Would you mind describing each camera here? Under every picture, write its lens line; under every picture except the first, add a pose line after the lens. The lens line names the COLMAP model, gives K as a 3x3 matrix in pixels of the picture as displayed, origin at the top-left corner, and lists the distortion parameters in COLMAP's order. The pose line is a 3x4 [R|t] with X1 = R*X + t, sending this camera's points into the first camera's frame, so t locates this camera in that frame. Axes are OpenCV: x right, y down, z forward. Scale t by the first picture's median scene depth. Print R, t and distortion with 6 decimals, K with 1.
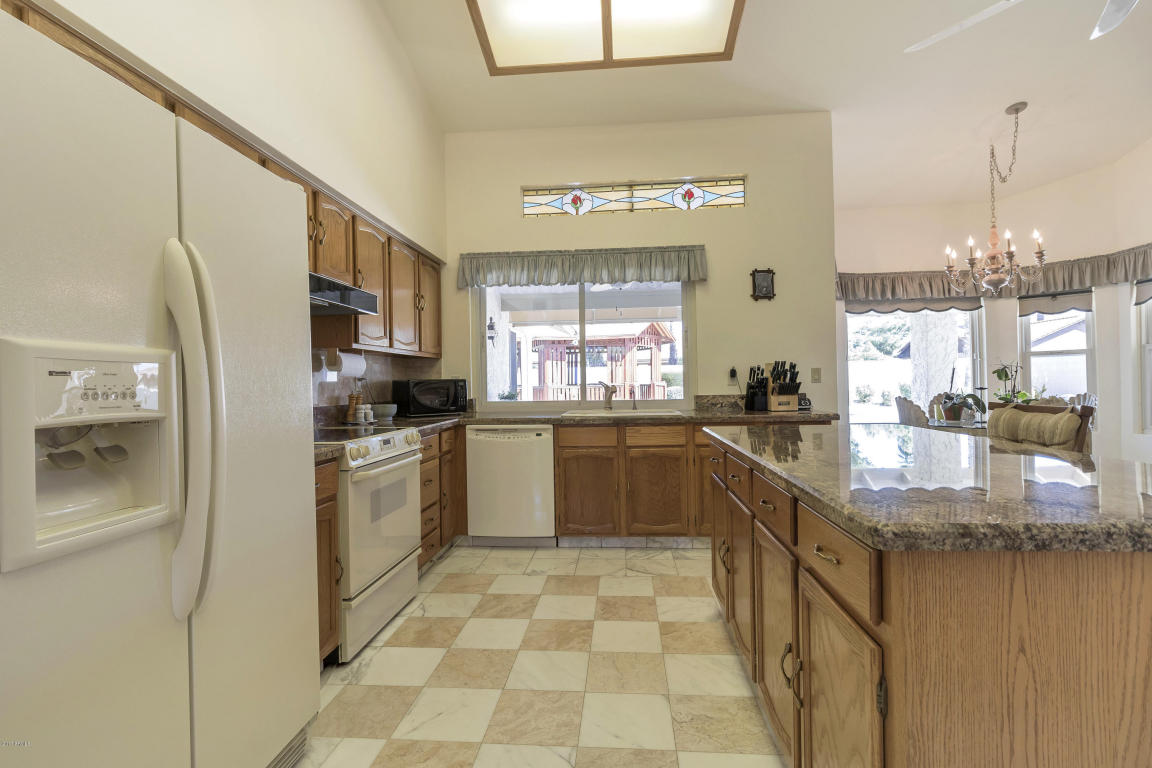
lens RADIAL K [[545.7, 0, 576.0], [0, 545.7, 384.0], [0, 0, 1]] dist [-0.000053, 0.000235]
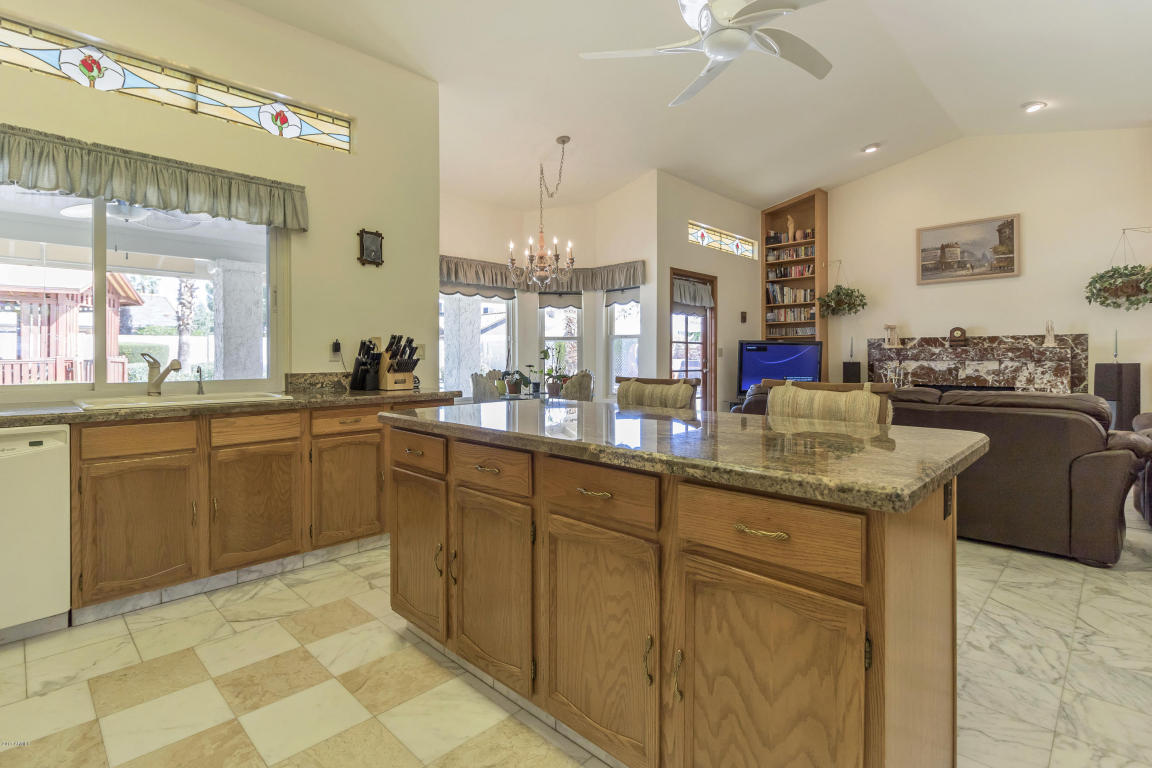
lens RADIAL K [[556.2, 0, 575.5], [0, 556.2, 363.4], [0, 0, 1]] dist [0.000253, 0.000060]
pose [[0.636843, 0.006396, 0.770967, -0.145100], [-0.008270, 0.999965, -0.001465, 0.003924], [-0.770949, -0.005443, 0.636874, 0.170359]]
